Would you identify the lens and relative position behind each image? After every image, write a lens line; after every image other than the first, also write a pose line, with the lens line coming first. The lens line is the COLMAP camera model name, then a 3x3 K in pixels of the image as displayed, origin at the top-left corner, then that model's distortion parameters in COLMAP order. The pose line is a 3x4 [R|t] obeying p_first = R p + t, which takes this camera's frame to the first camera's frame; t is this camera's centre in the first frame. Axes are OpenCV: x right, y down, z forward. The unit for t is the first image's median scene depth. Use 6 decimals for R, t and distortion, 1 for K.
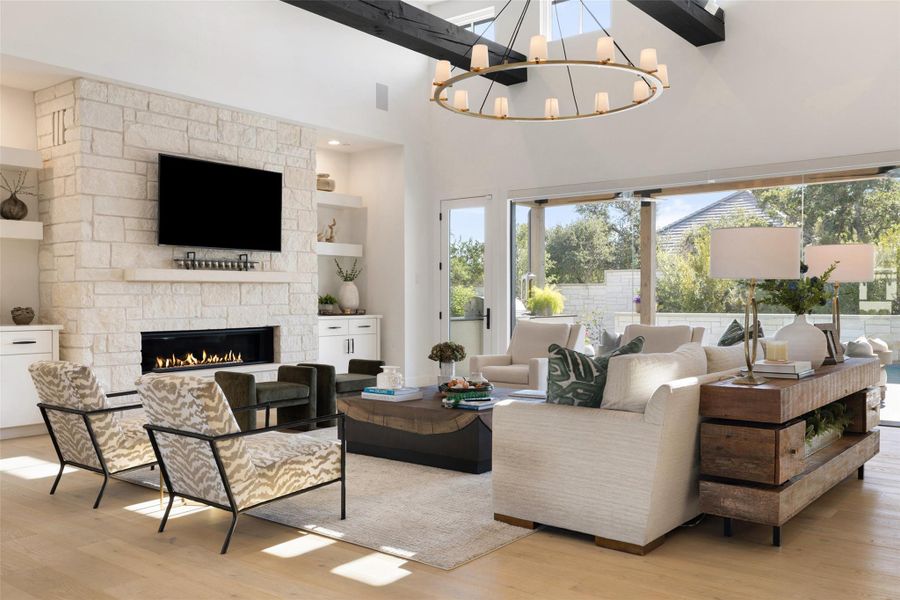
lens RADIAL K [[799.3, 0, 430.7], [0, 799.3, 307.5], [0, 0, 1]] dist [0.052040, 0.007626]
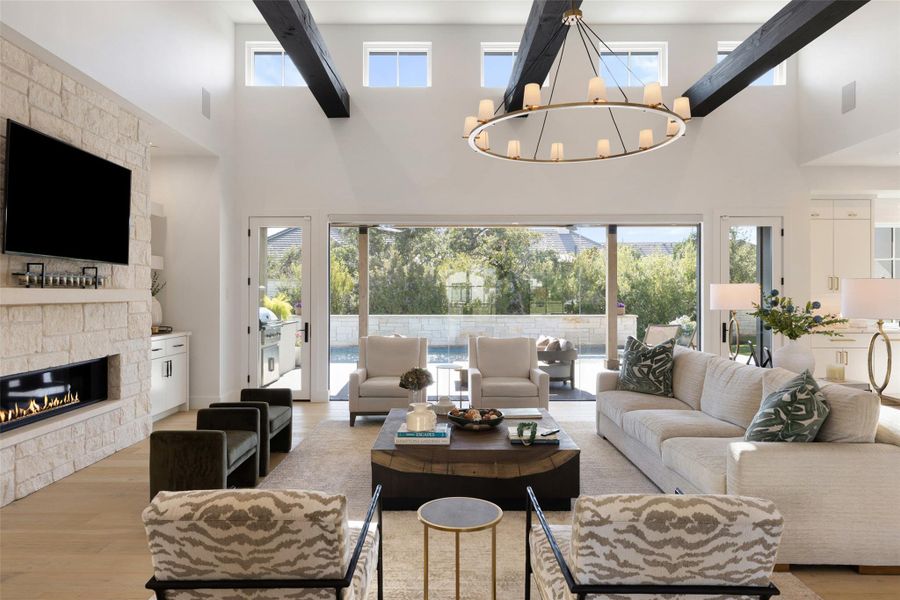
lens RADIAL K [[583.0, 0, 453.6], [0, 583.0, 299.7], [0, 0, 1]] dist [-0.000994, 0.010511]
pose [[0.776968, -0.000865, 0.629539, -0.319663], [0.005395, 0.999971, -0.005285, -0.029874], [-0.629516, 0.007502, 0.776951, 0.337776]]
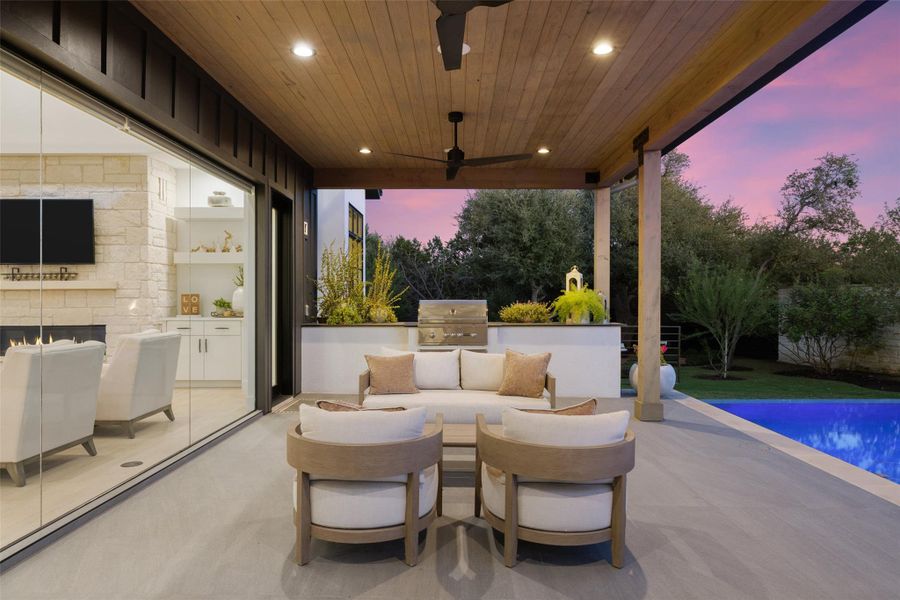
lens RADIAL K [[583.0, 0, 445.7], [0, 583.0, 301.0], [0, 0, 1]] dist [-0.000994, 0.010511]
pose [[0.612451, 0.001290, -0.790508, 0.881956], [-0.009082, 0.999944, -0.005405, -0.013631], [0.790456, 0.010490, 0.612428, 0.921495]]
